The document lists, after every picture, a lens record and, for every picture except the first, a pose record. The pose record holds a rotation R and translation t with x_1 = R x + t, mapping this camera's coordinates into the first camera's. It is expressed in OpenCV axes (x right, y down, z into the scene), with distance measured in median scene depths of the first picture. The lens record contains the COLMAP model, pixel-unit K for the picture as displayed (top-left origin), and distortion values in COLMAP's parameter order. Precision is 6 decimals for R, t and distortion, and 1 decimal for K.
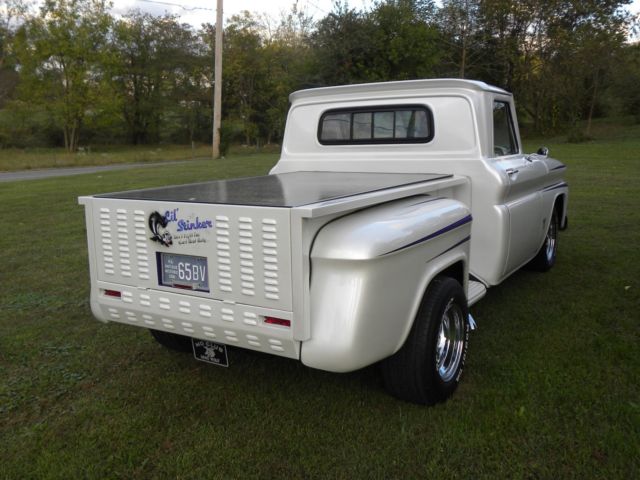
lens RADIAL K [[615.6, 0, 319.7], [0, 615.6, 240.9], [0, 0, 1]] dist [-0.038470, 0.000000]
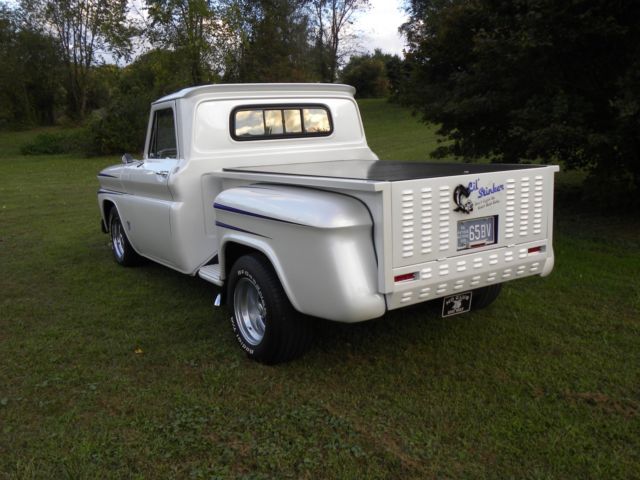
lens RADIAL K [[615.6, 0, 319.4], [0, 615.6, 239.3], [0, 0, 1]] dist [-0.038470, 0.000000]
pose [[0.426275, -0.150683, 0.891955, -1.396658], [0.181964, 0.980157, 0.078621, -0.084927], [-0.886103, 0.128790, 0.445235, 0.739246]]
